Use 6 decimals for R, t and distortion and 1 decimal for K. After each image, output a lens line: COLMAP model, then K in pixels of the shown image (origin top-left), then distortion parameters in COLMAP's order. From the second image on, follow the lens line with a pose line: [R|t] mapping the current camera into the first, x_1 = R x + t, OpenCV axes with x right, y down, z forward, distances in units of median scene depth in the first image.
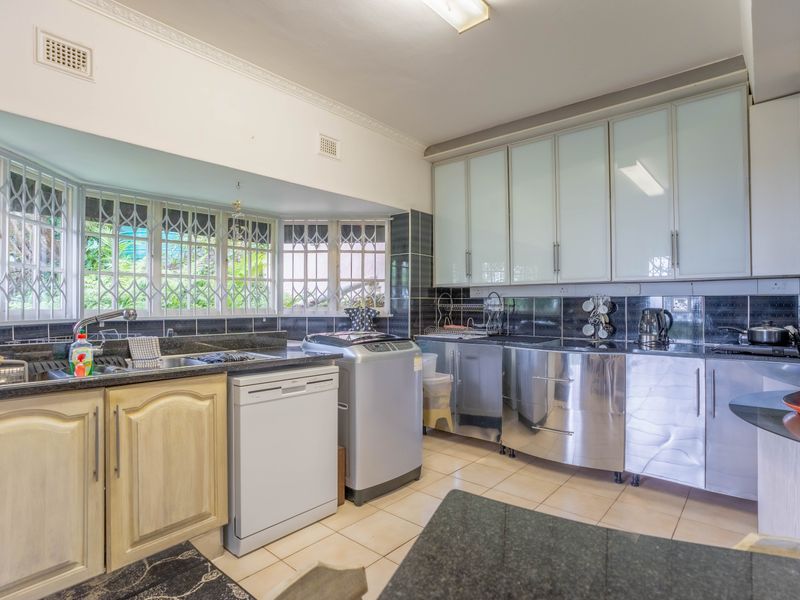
lens RADIAL K [[426.4, 0, 400.0], [0, 426.4, 300.0], [0, 0, 1]] dist [-0.085786, 0.040047]
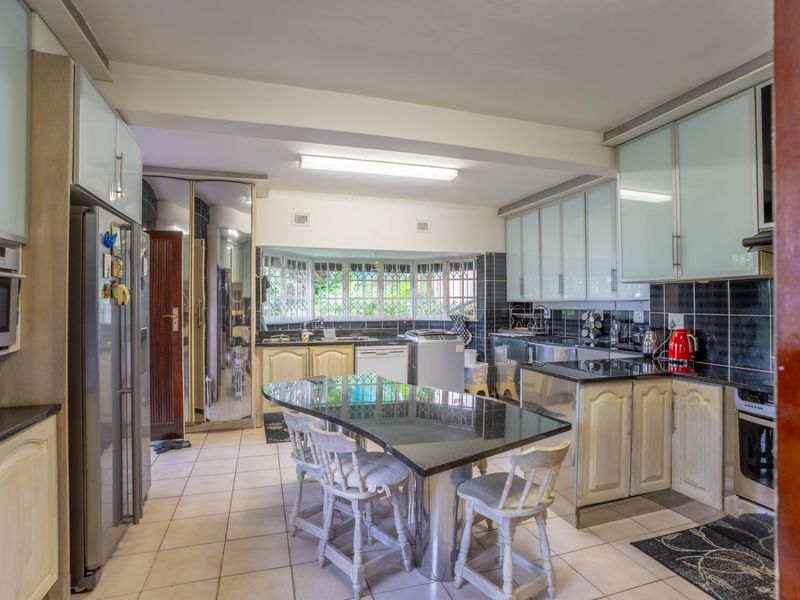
lens RADIAL K [[426.4, 0, 400.0], [0, 426.4, 300.0], [0, 0, 1]] dist [-0.085786, 0.040047]
pose [[0.855948, -0.007423, -0.517009, 0.561016], [0.008420, 0.999964, -0.000417, -0.041163], [0.516994, -0.003996, 0.855980, -0.496882]]
